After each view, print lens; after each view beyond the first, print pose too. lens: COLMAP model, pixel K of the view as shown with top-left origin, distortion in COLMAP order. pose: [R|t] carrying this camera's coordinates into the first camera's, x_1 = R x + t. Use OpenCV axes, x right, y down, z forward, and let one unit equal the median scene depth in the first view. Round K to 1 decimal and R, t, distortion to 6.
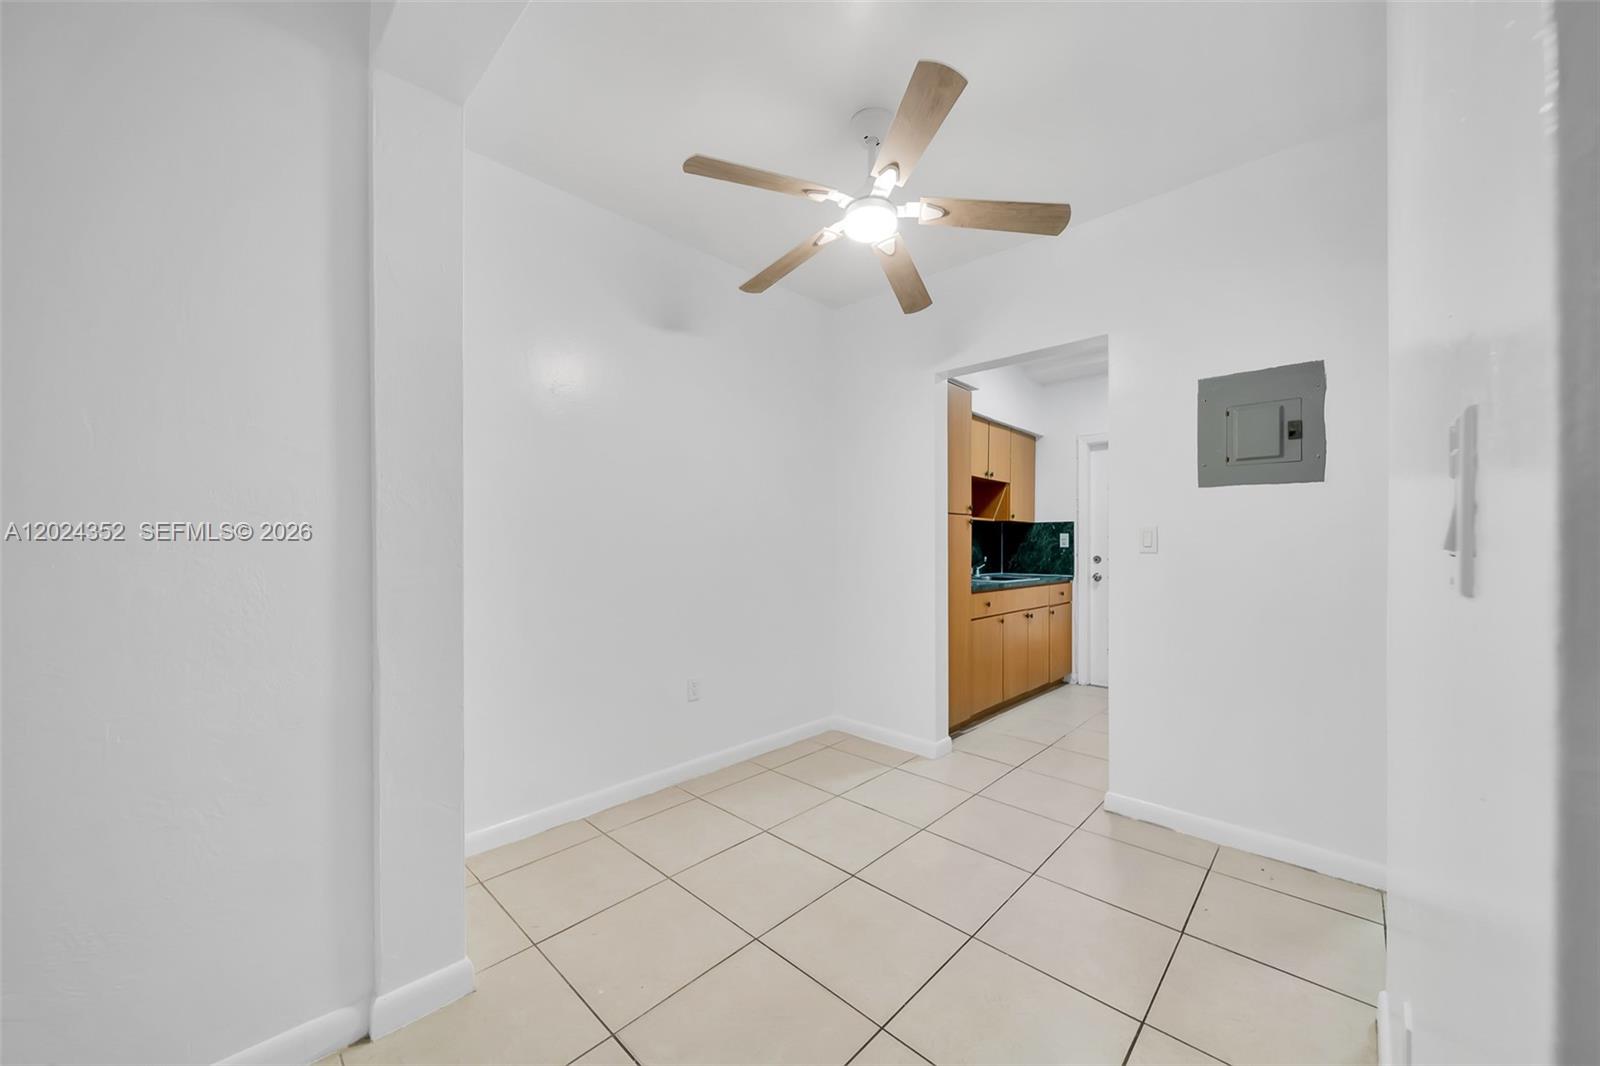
lens RADIAL K [[584.6, 0, 808.3], [0, 584.6, 545.4], [0, 0, 1]] dist [0.004286, -0.002421]
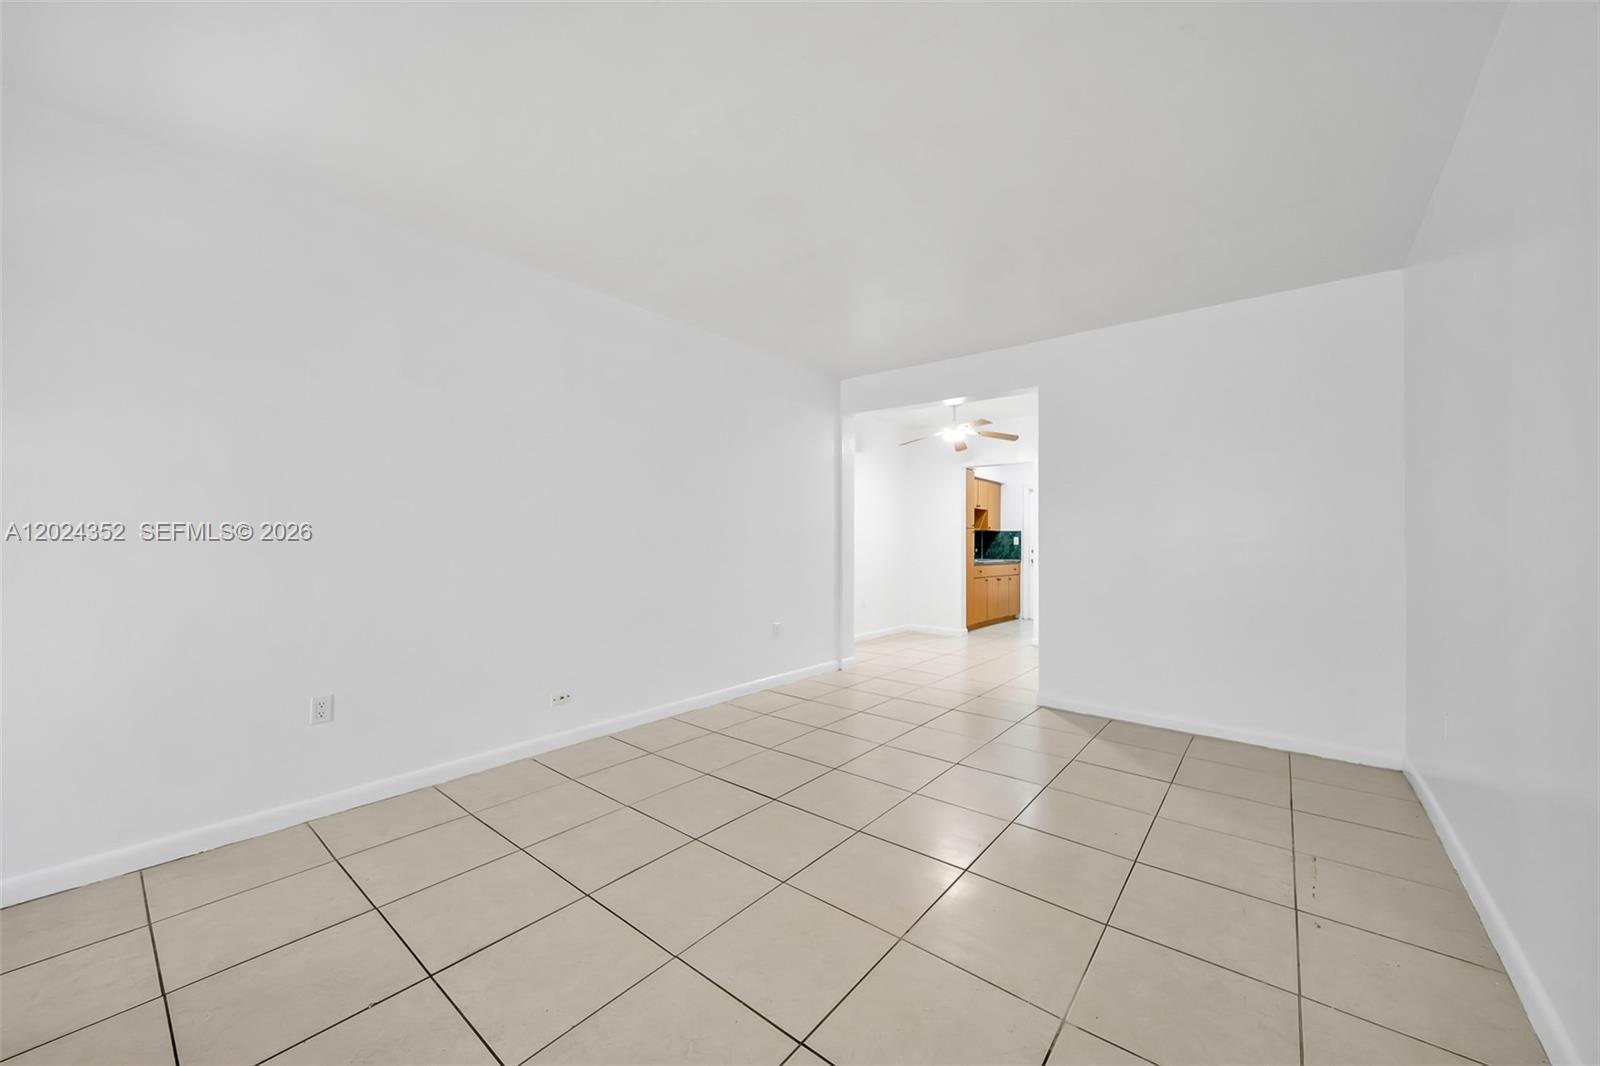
lens RADIAL K [[584.6, 0, 803.7], [0, 584.6, 533.2], [0, 0, 1]] dist [0.004286, -0.002421]
pose [[0.997582, 0.010047, 0.068764, -0.631240], [-0.008779, 0.999786, -0.018722, 0.012963], [-0.068938, 0.018073, 0.997457, -1.398975]]
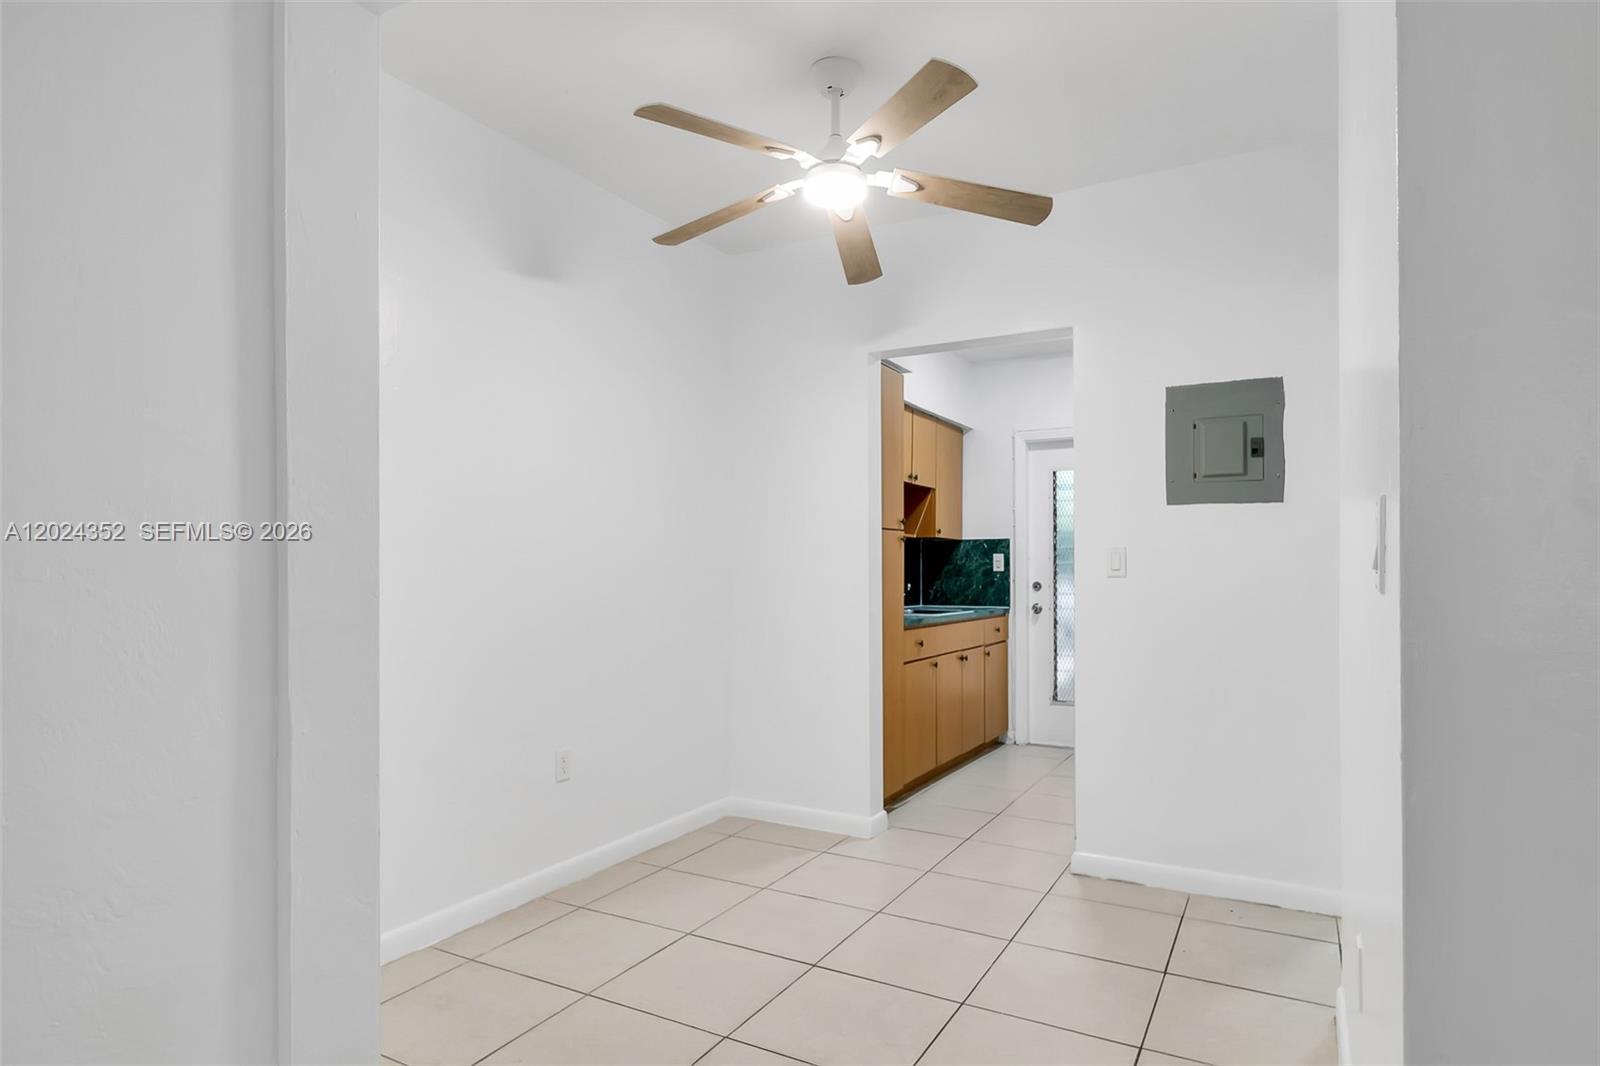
lens RADIAL K [[886.4, 0, 816.5], [0, 886.4, 563.4], [0, 0, 1]] dist [0.003703, 0.002750]
pose [[0.968289, -0.000301, 0.249833, -0.174576], [0.002086, 0.999974, -0.006883, 0.000553], [-0.249825, 0.007186, 0.968264, -0.169489]]
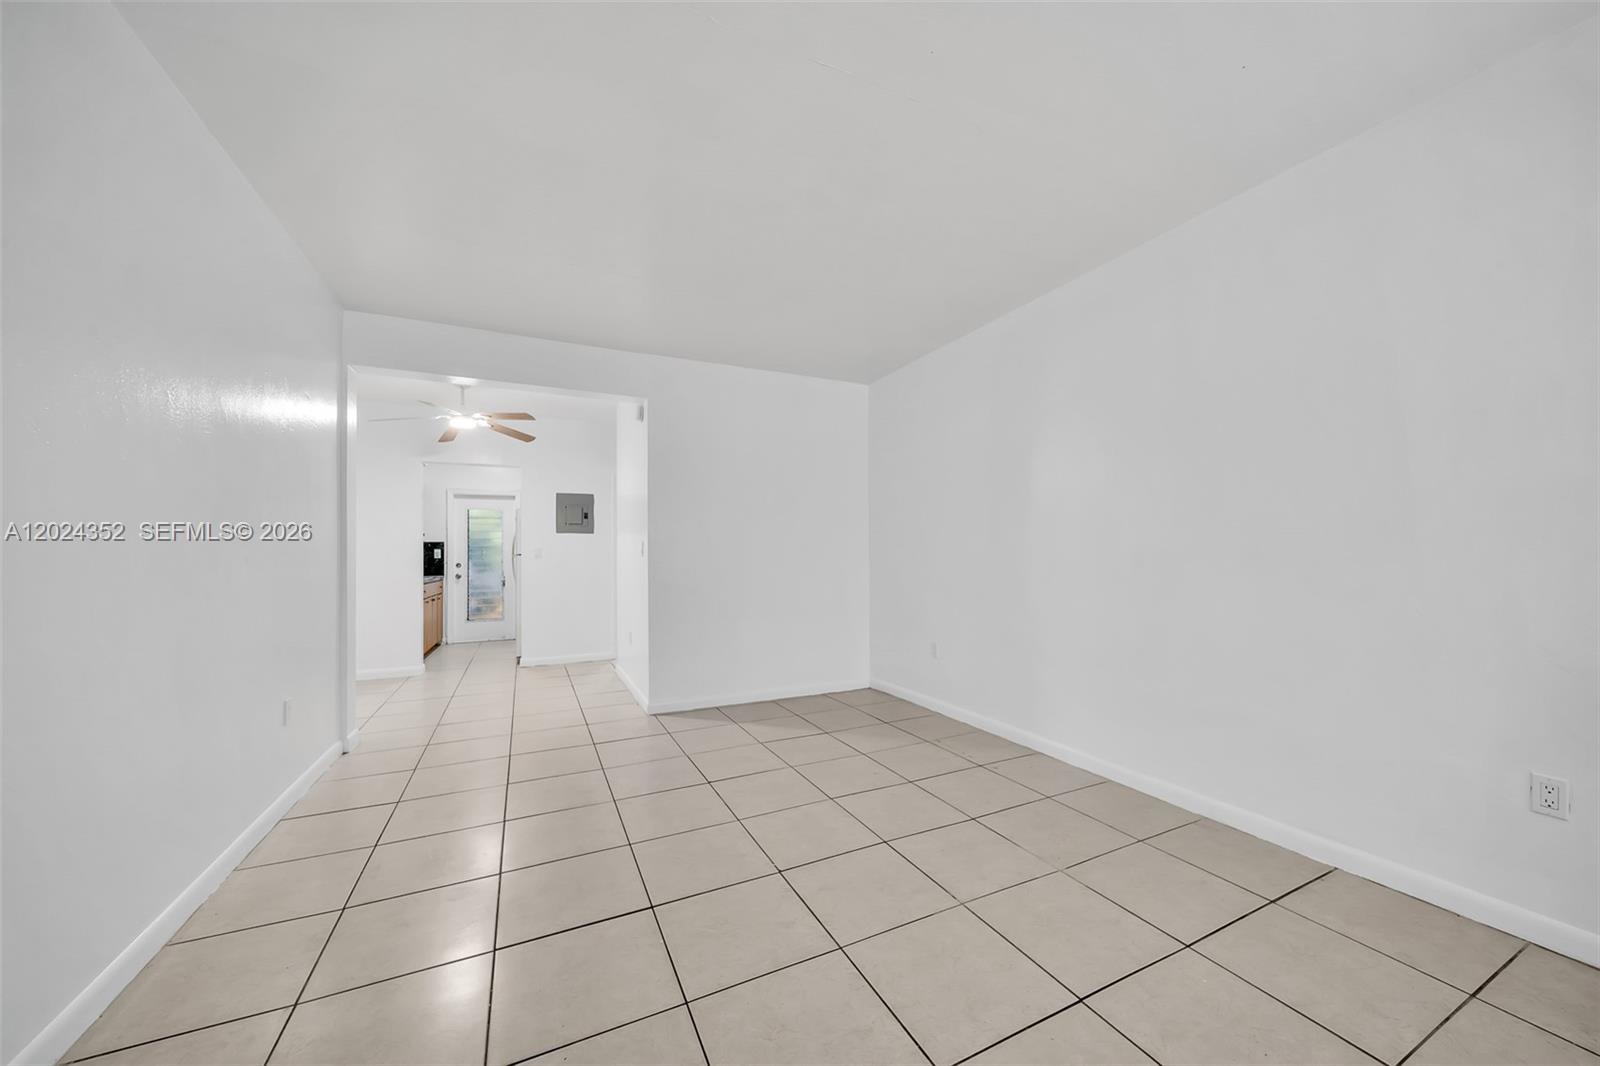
lens RADIAL K [[584.6, 0, 816.7], [0, 584.6, 539.8], [0, 0, 1]] dist [0.004286, -0.002421]
pose [[0.351113, 0.019793, 0.936124, -1.190450], [0.012839, 0.999581, -0.025950, 0.013571], [-0.936245, 0.021130, 0.350712, -0.881687]]
